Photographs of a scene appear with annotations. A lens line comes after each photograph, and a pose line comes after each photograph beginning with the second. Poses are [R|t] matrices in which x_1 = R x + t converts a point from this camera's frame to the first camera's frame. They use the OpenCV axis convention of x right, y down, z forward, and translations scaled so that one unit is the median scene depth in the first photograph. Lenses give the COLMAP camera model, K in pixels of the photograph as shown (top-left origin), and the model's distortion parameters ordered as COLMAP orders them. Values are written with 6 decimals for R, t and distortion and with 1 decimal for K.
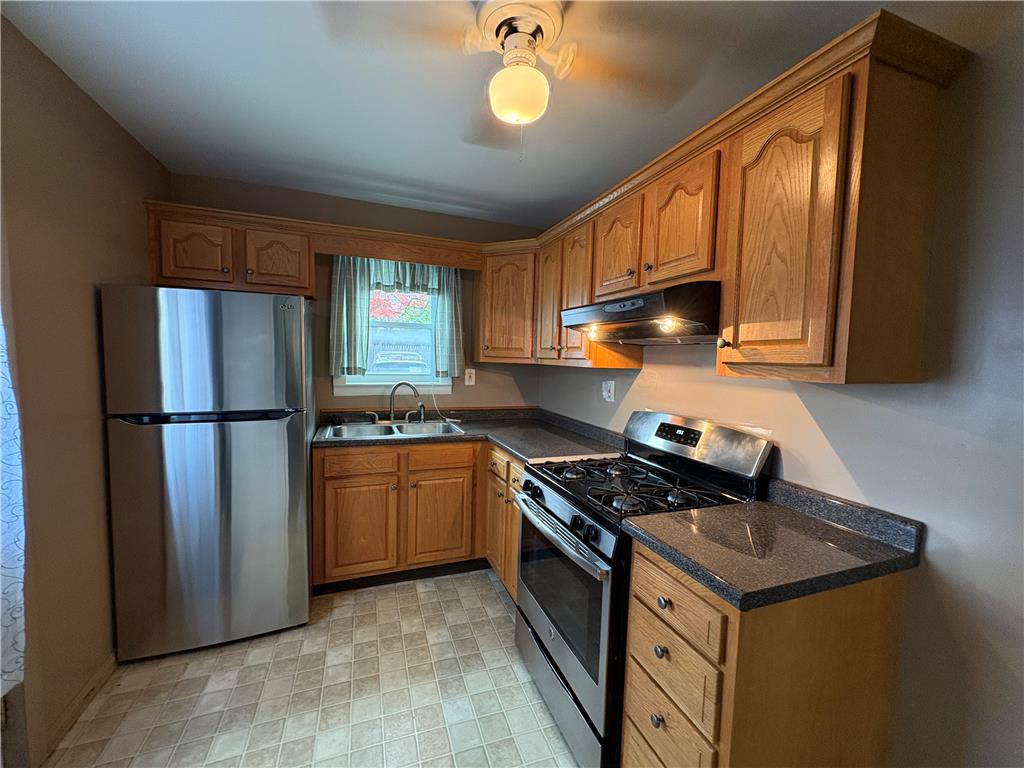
lens RADIAL K [[406.6, 0, 513.2], [0, 406.6, 384.8], [0, 0, 1]] dist [0.000479, 0.000287]
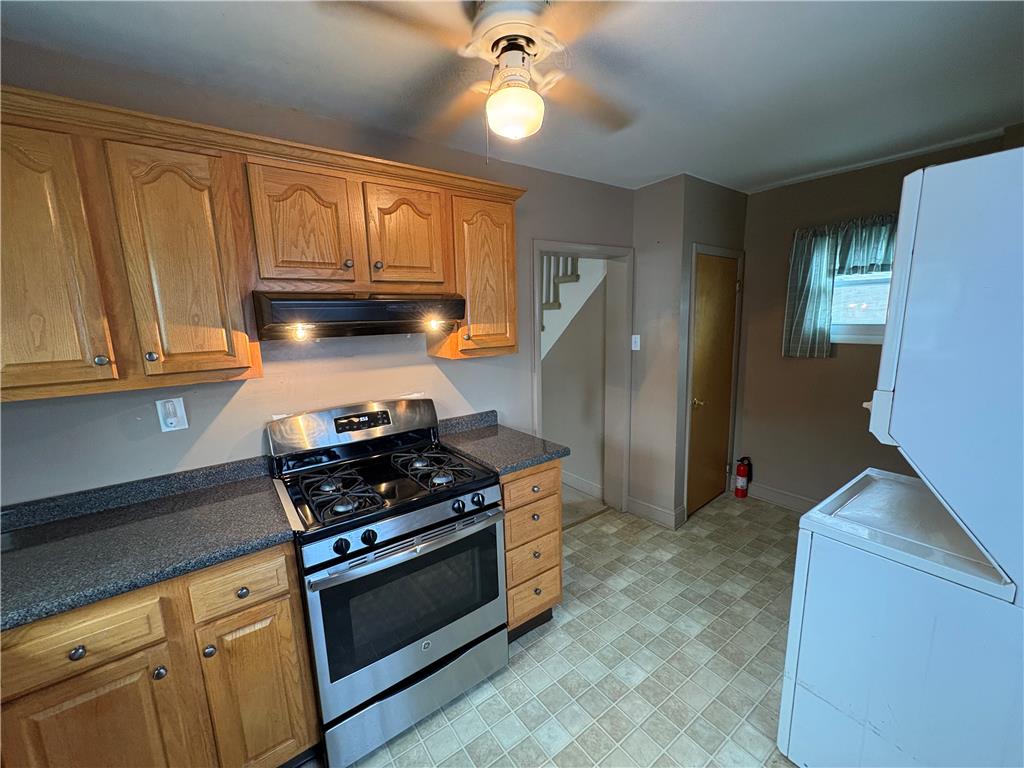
lens RADIAL K [[406.6, 0, 513.2], [0, 406.6, 384.8], [0, 0, 1]] dist [0.000479, 0.000287]
pose [[-0.273174, -0.185441, 0.943921, -0.508941], [0.084060, 0.972888, 0.215460, -0.124001], [-0.958285, 0.138204, -0.250180, 0.638902]]
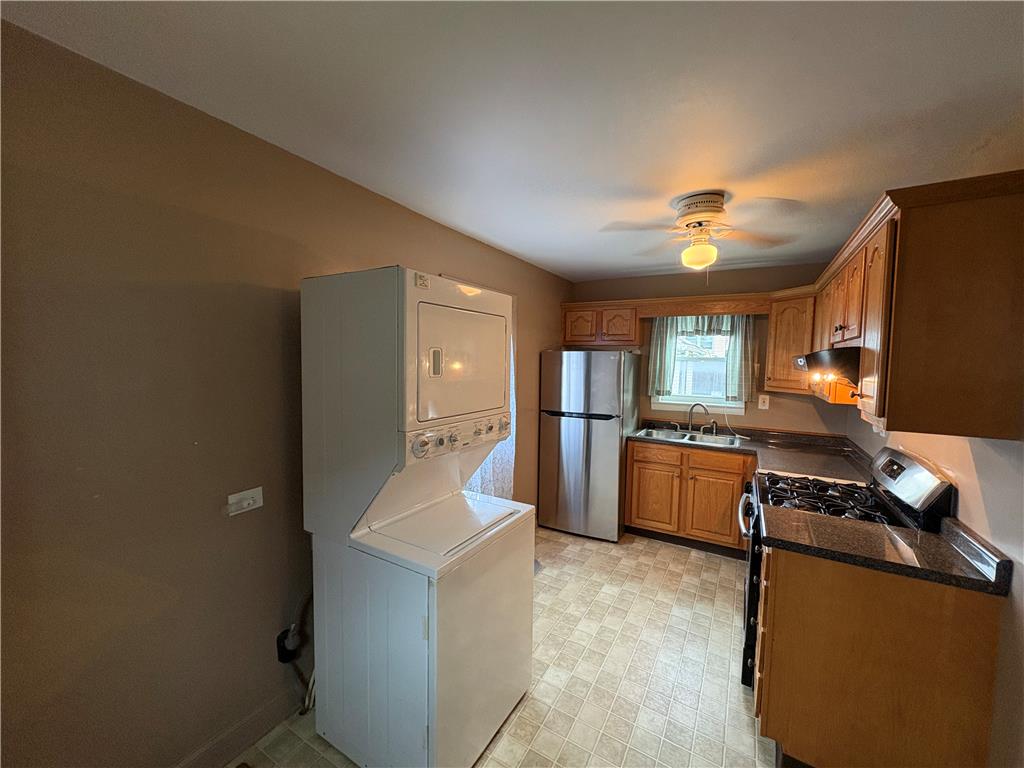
lens RADIAL K [[406.6, 0, 513.2], [0, 406.6, 384.8], [0, 0, 1]] dist [0.000479, 0.000287]
pose [[0.636747, 0.033654, -0.770338, 0.432973], [-0.053832, 0.998550, -0.000872, -0.037995], [0.769191, 0.042024, 0.637635, -0.380049]]
